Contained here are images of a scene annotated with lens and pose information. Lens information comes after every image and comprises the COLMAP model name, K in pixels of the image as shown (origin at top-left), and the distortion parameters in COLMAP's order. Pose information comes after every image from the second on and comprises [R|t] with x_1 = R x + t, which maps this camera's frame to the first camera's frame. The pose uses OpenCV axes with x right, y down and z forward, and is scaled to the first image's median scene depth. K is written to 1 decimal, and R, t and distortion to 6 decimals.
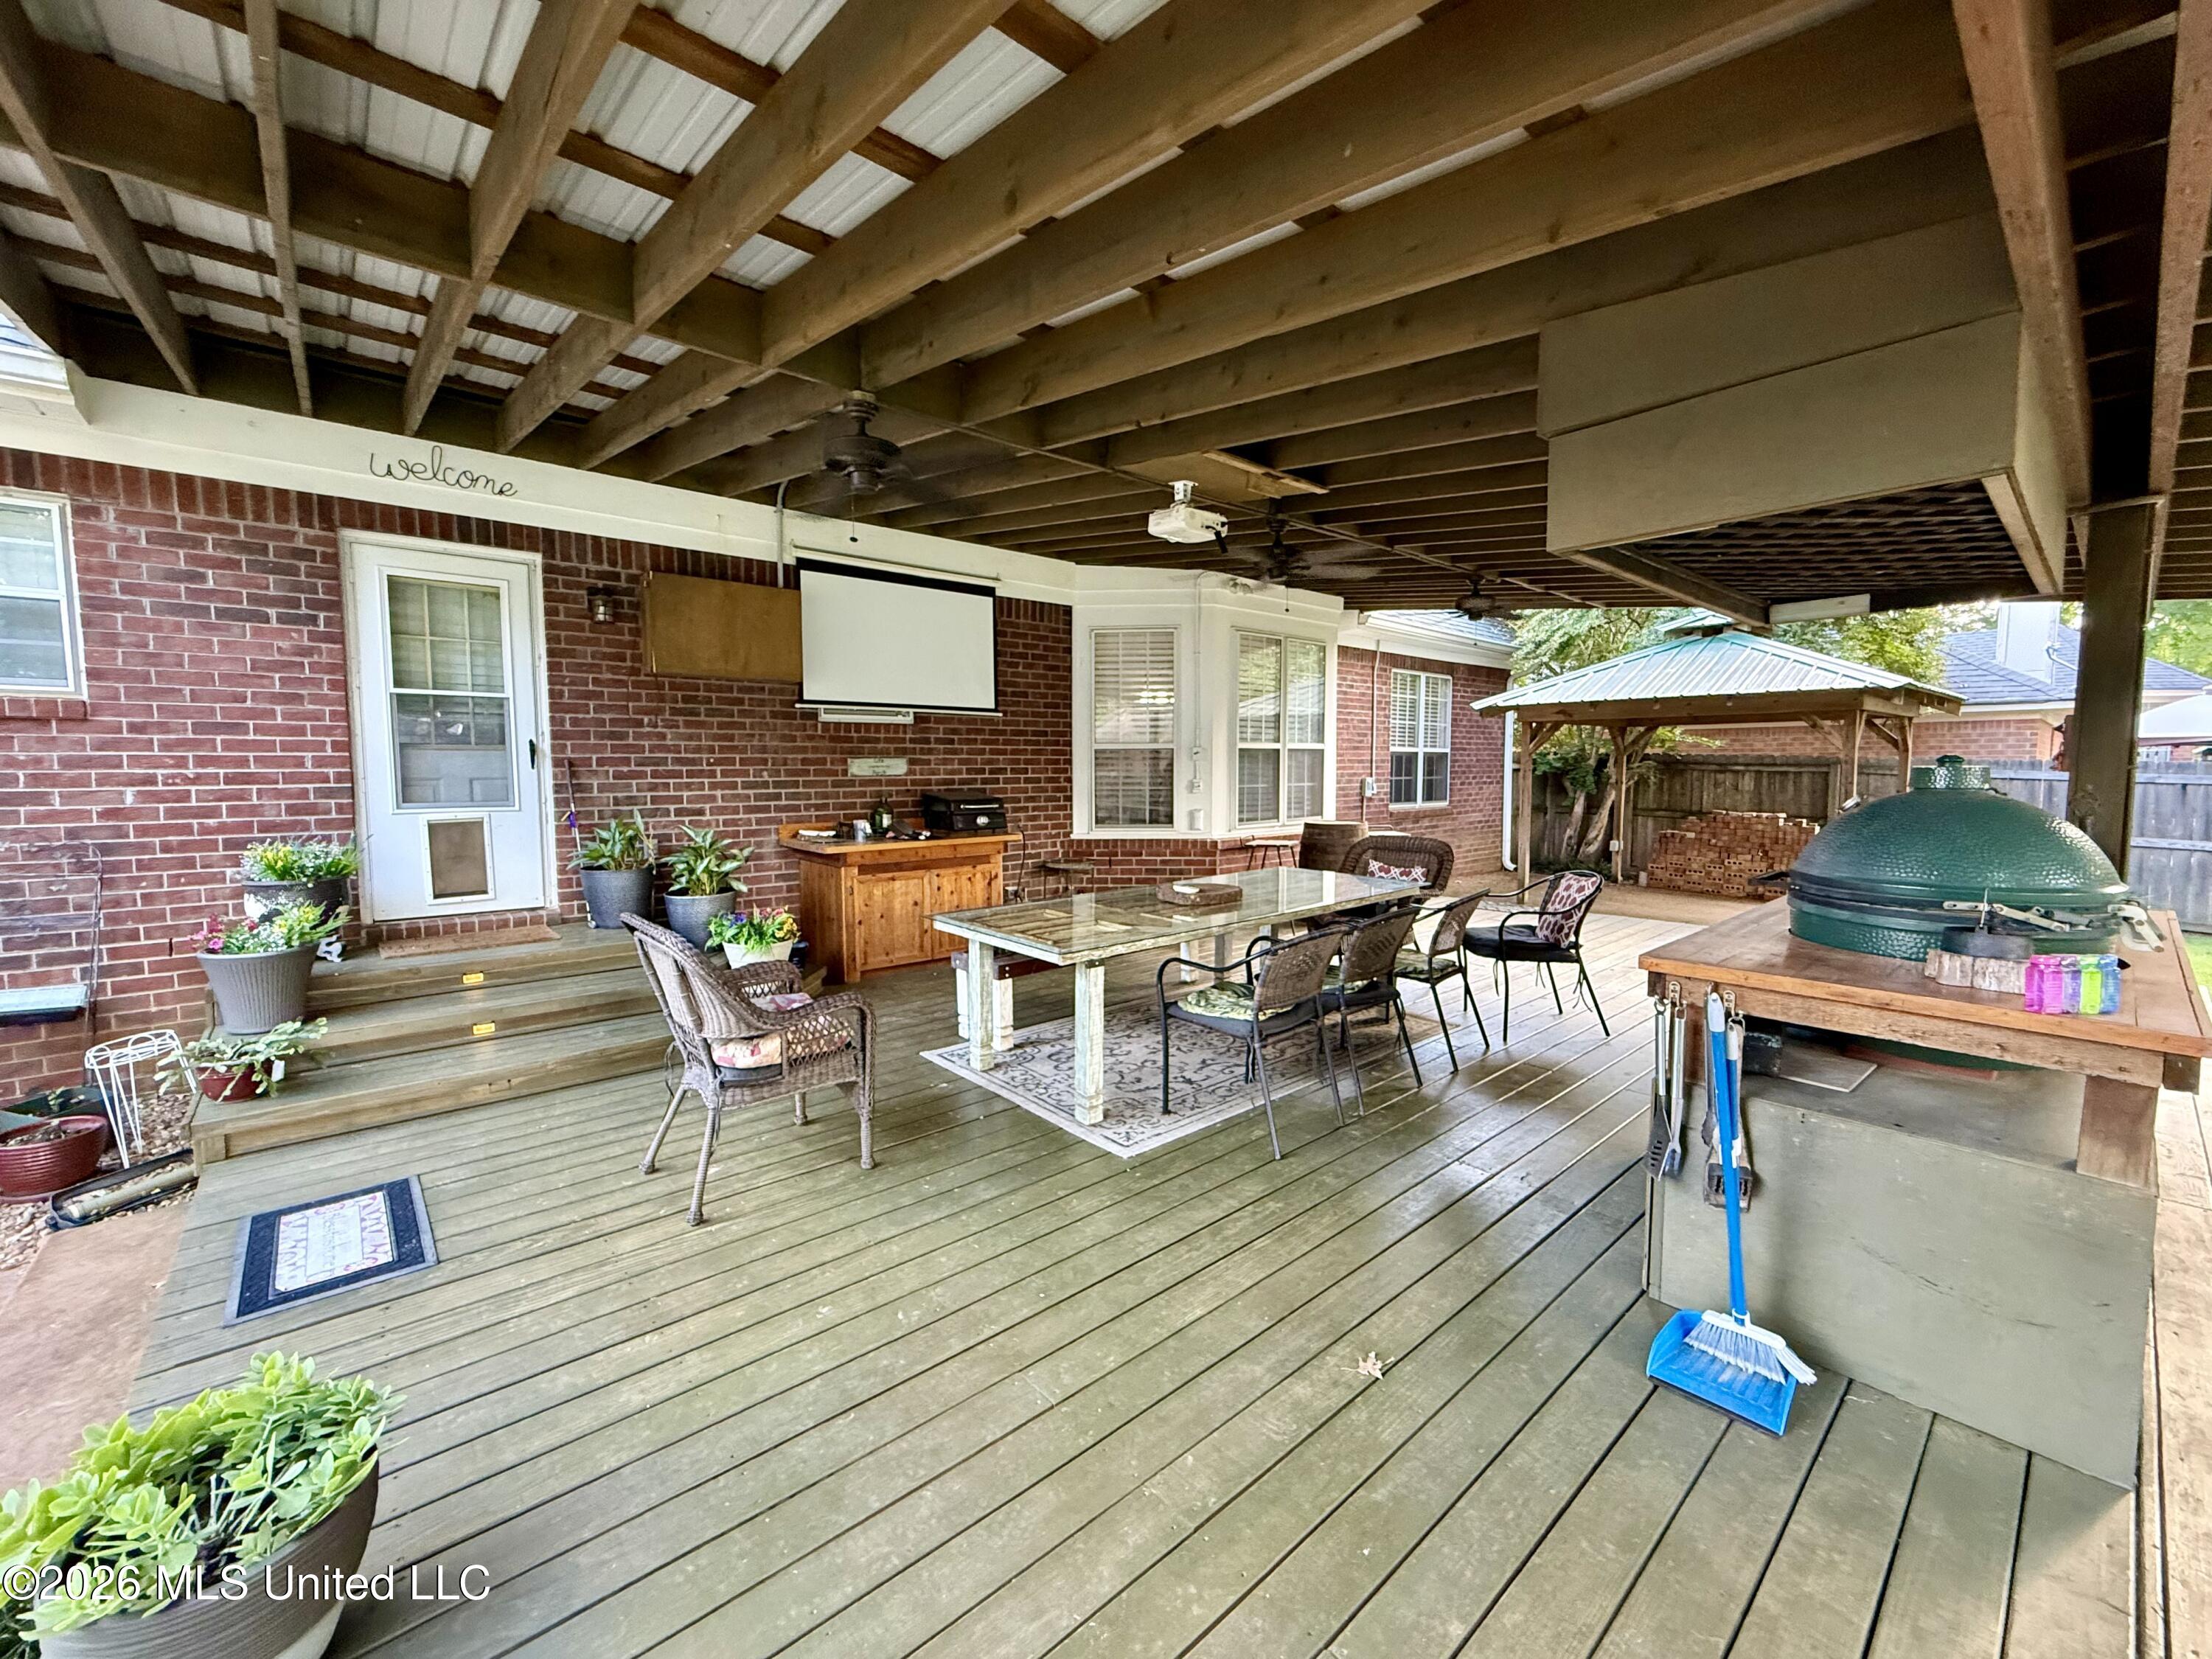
lens RADIAL K [[880.4, 0, 1100.5], [0, 880.4, 824.4], [0, 0, 1]] dist [-0.004765, 0.000449]
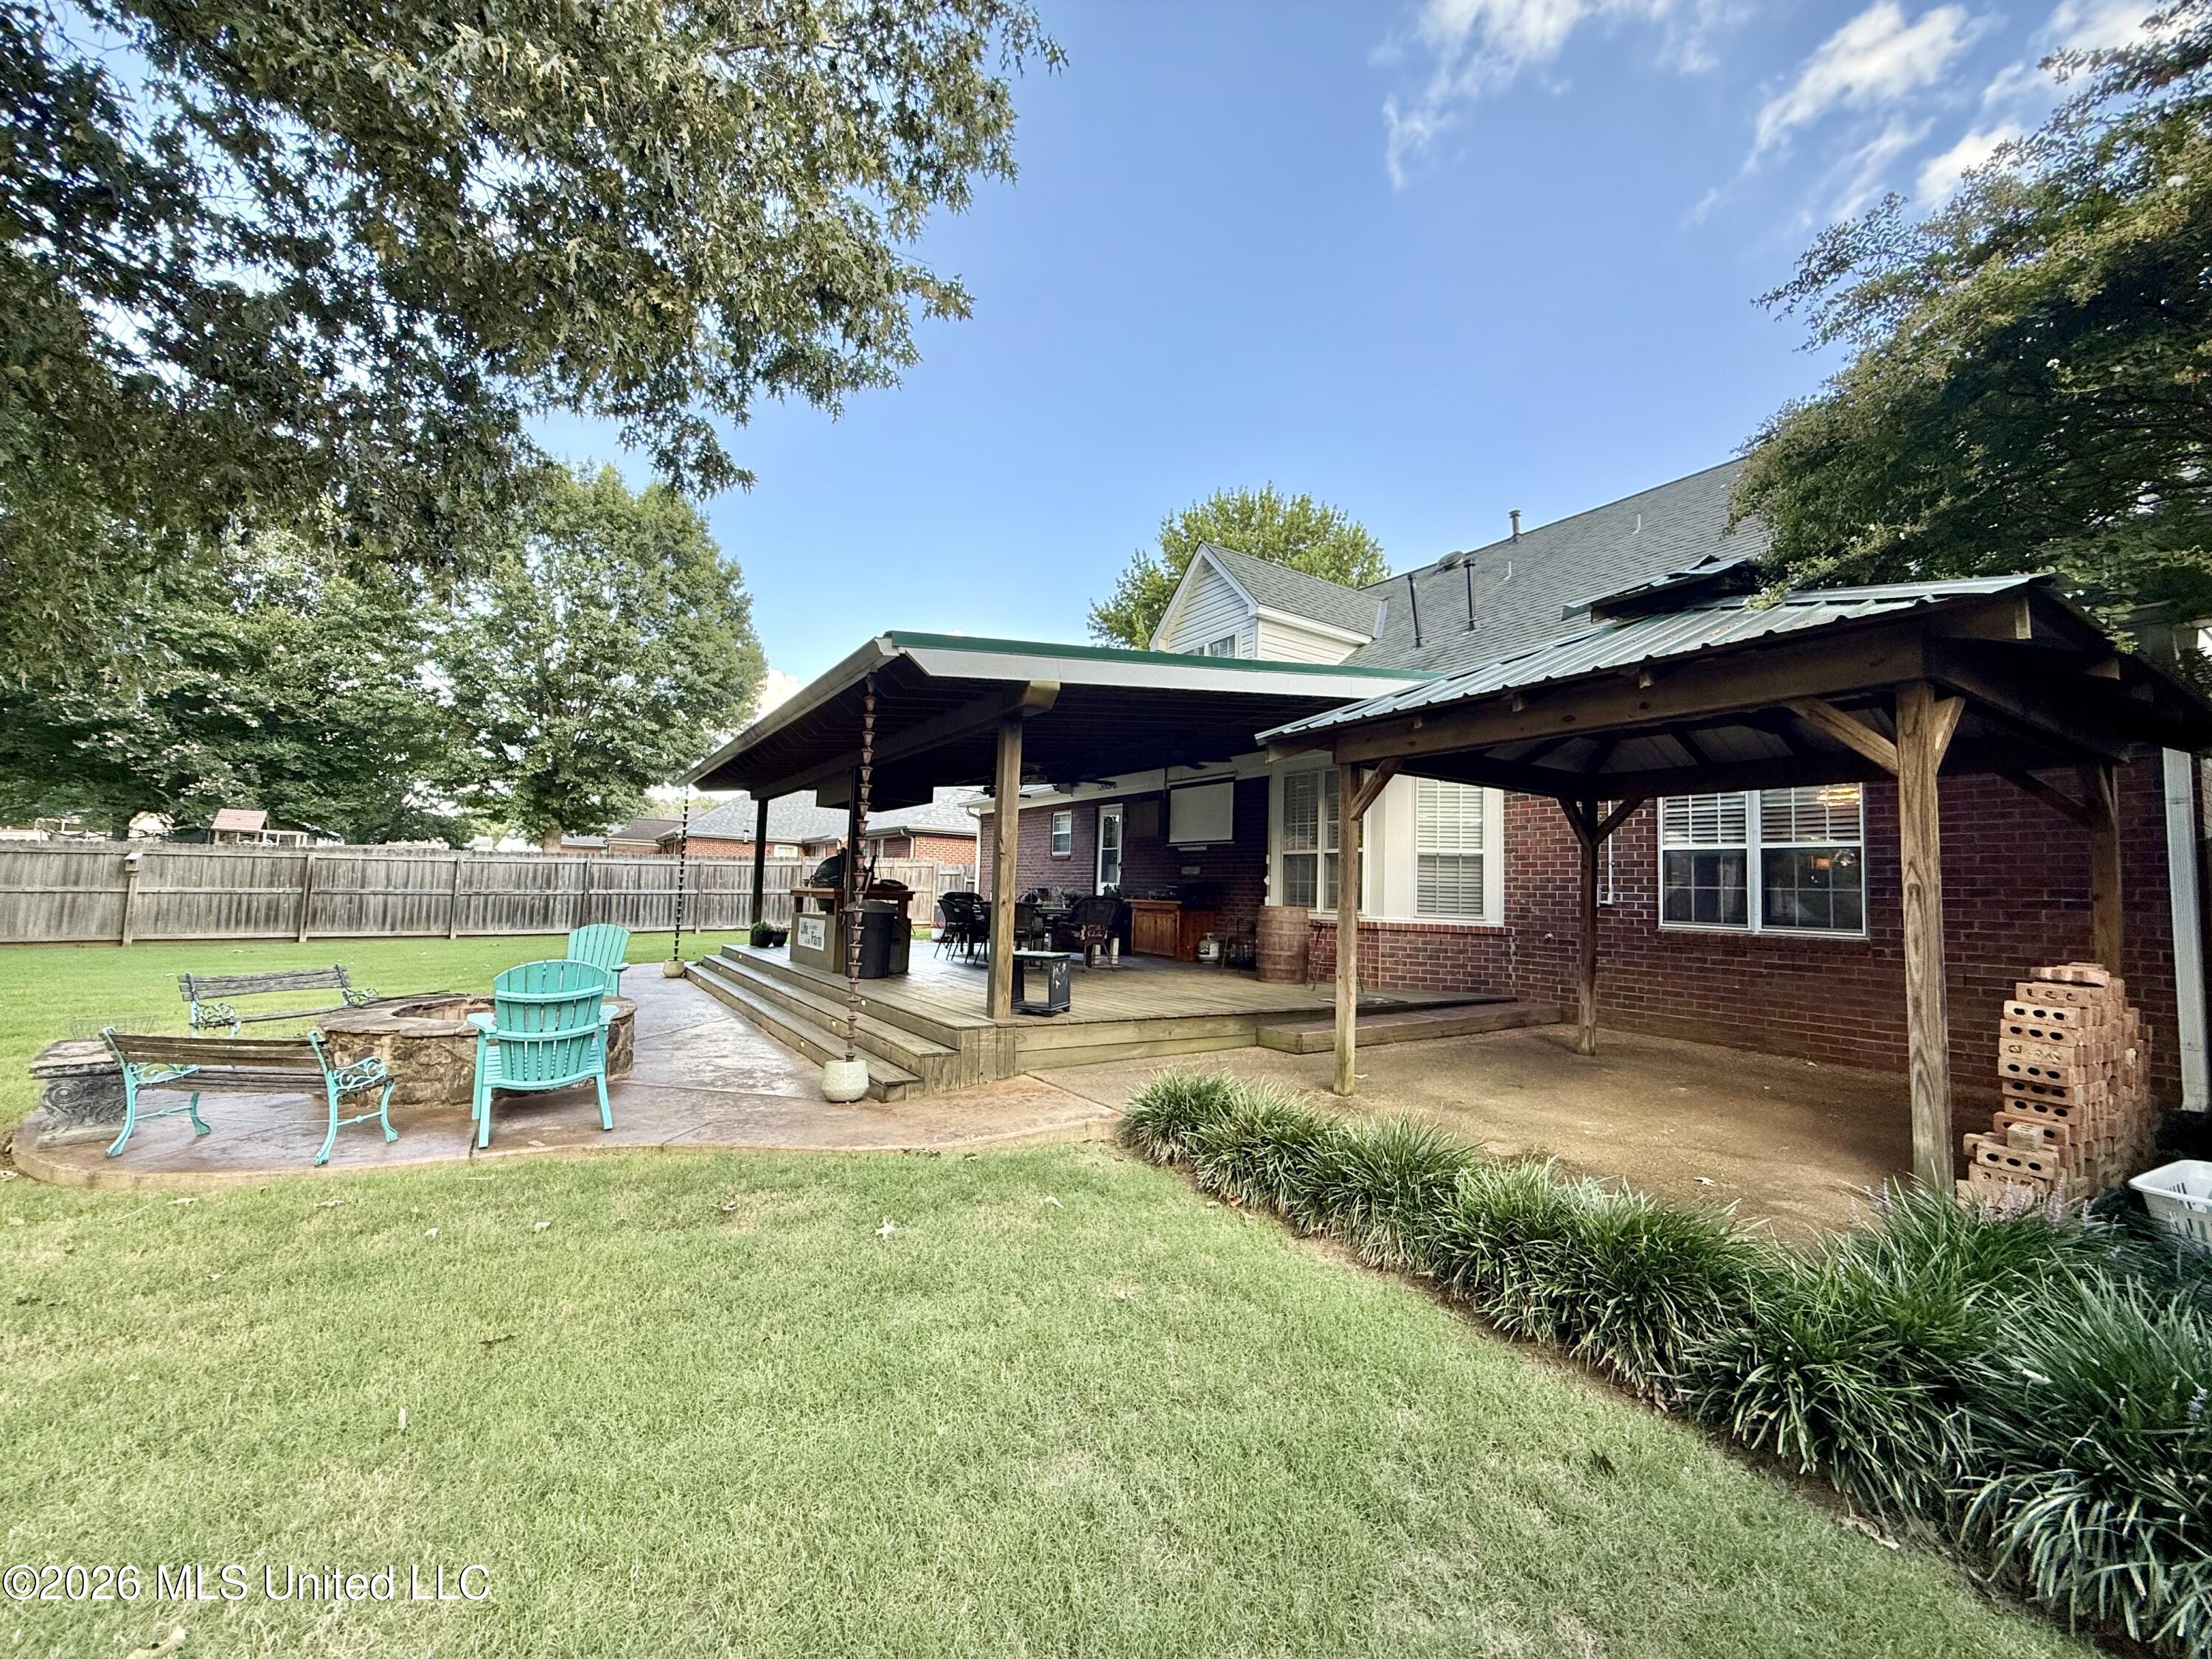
lens RADIAL K [[880.4, 0, 1111.3], [0, 880.4, 825.3], [0, 0, 1]] dist [-0.004765, 0.000449]
pose [[-0.137261, -0.078236, -0.987440, 1.955086], [-0.102756, 0.992622, -0.064363, -0.015735], [0.985191, 0.092631, -0.144288, 1.111807]]
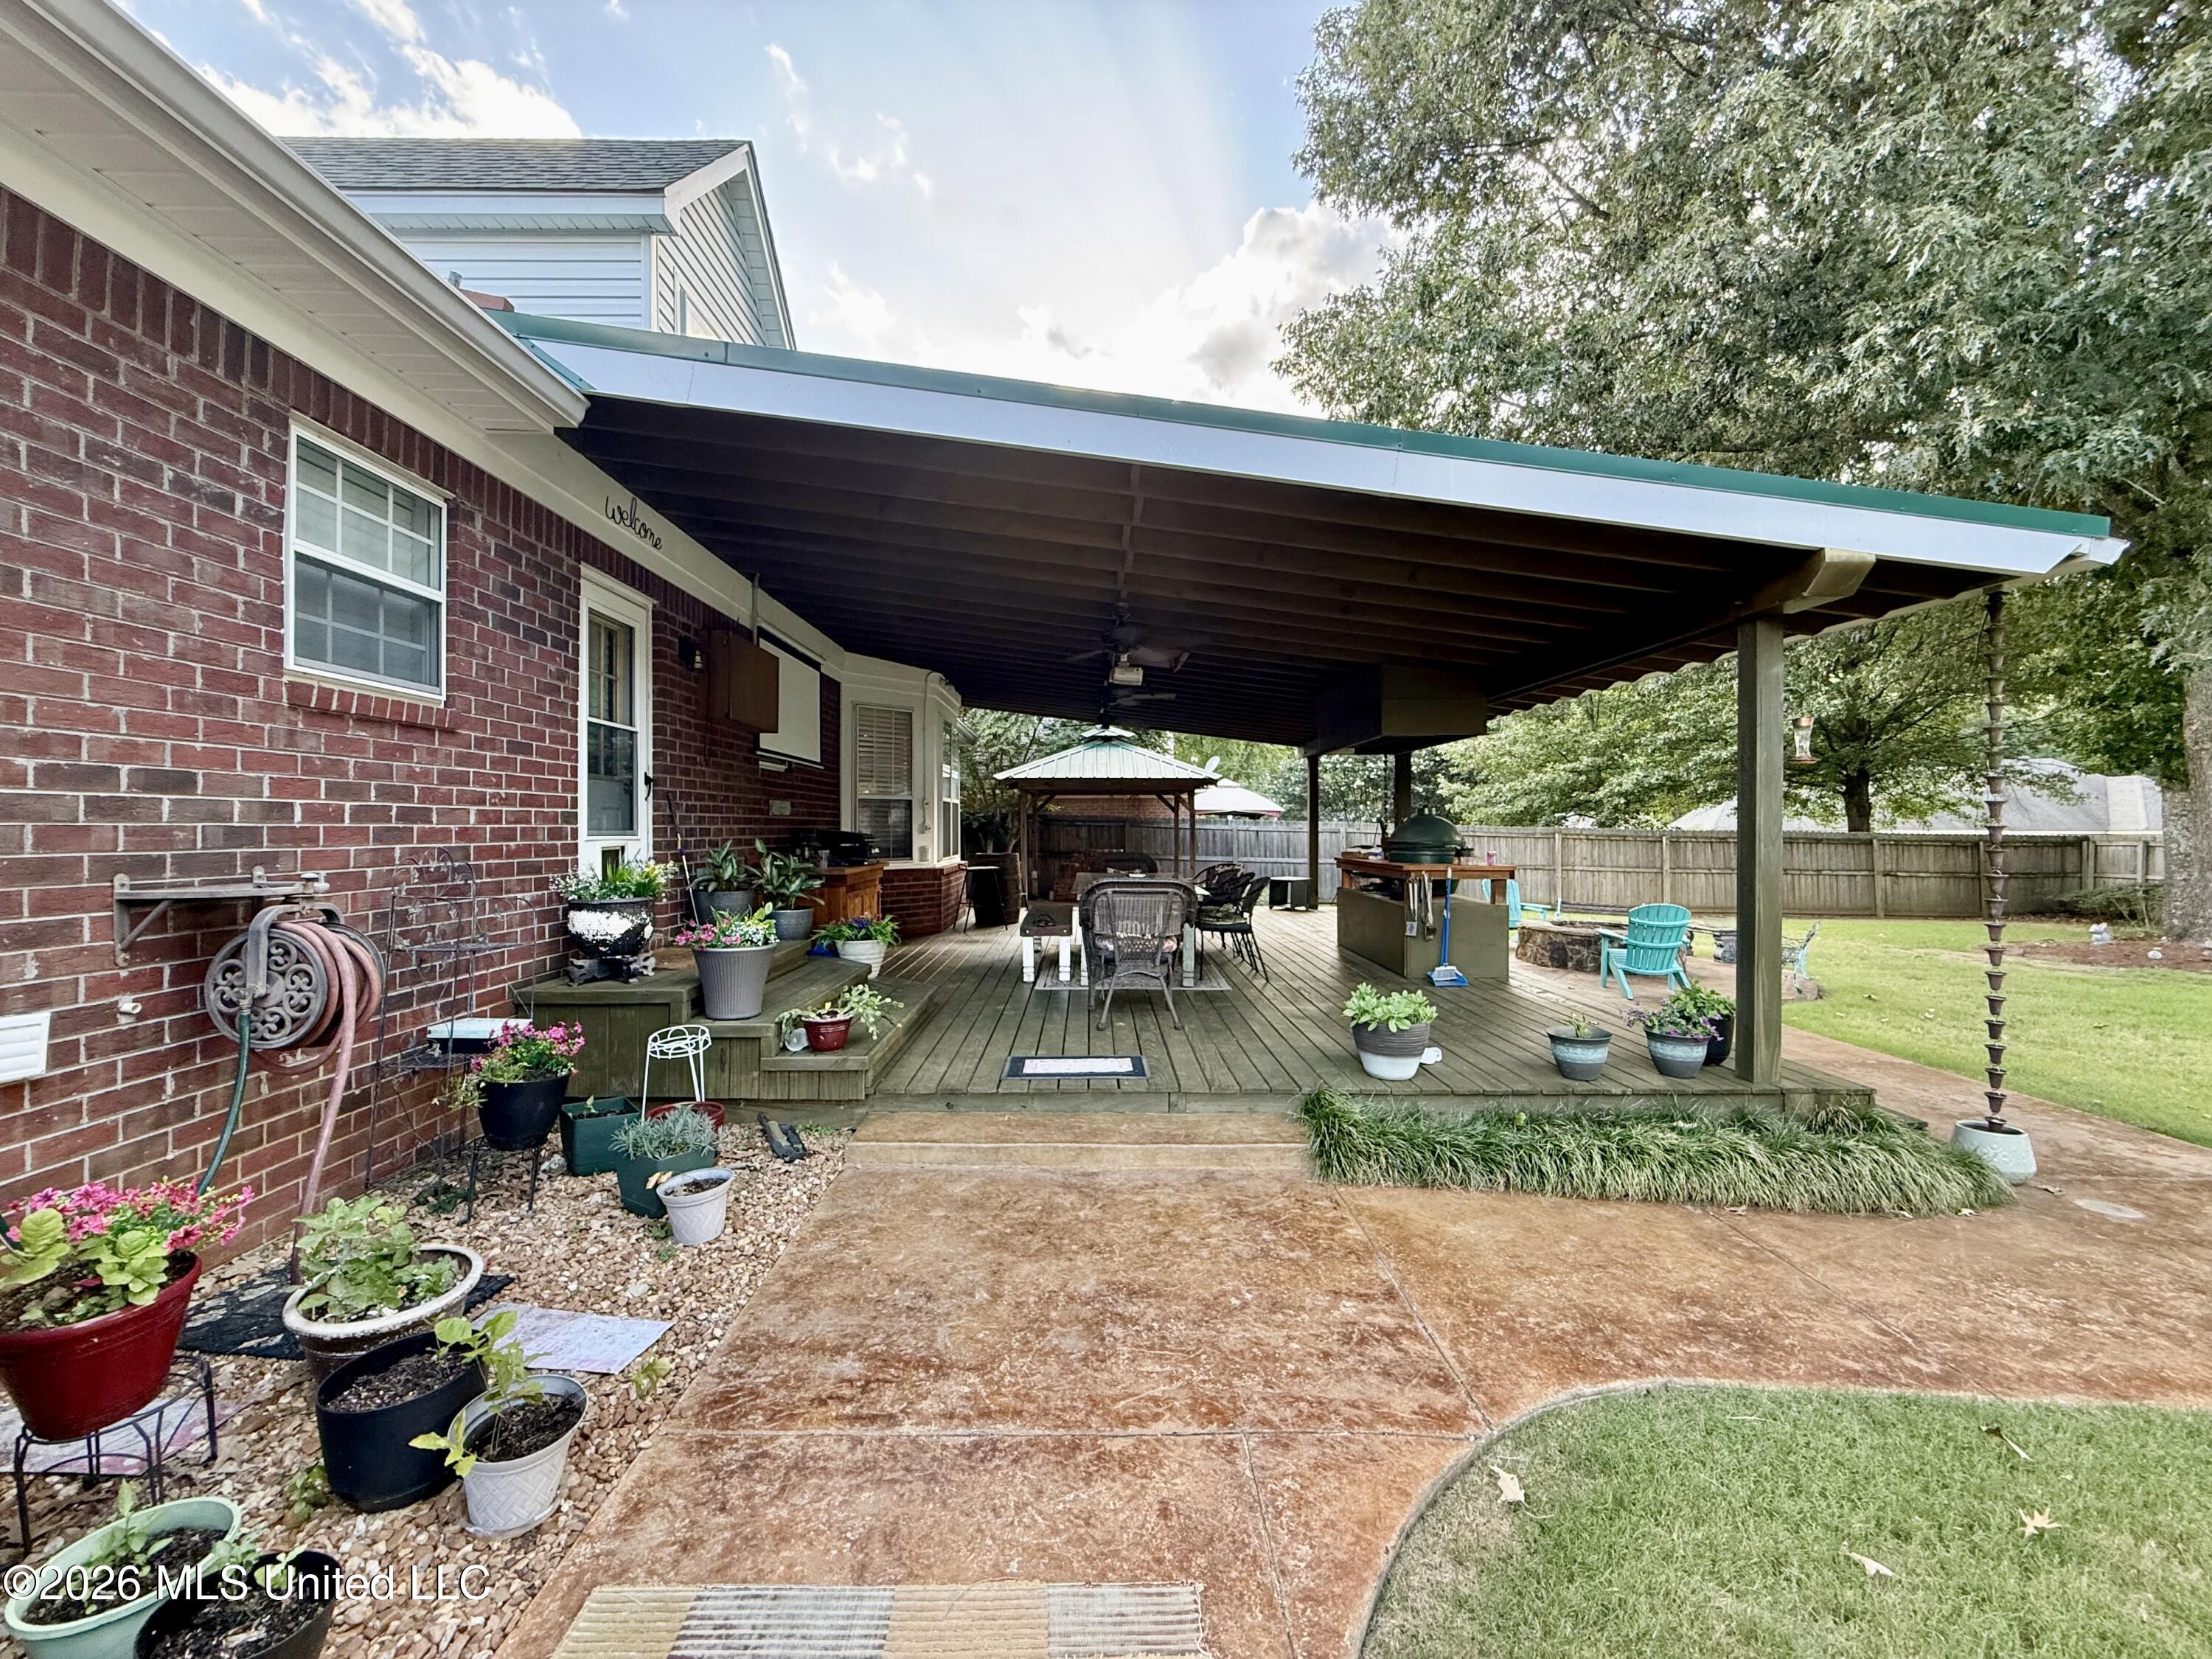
lens RADIAL K [[880.4, 0, 1106.1], [0, 880.4, 819.7], [0, 0, 1]] dist [-0.004765, 0.000449]
pose [[0.639265, 0.010777, 0.768911, -0.869834], [0.049885, 0.997214, -0.055451, 0.036166], [-0.767367, 0.073805, 0.636946, -0.071294]]
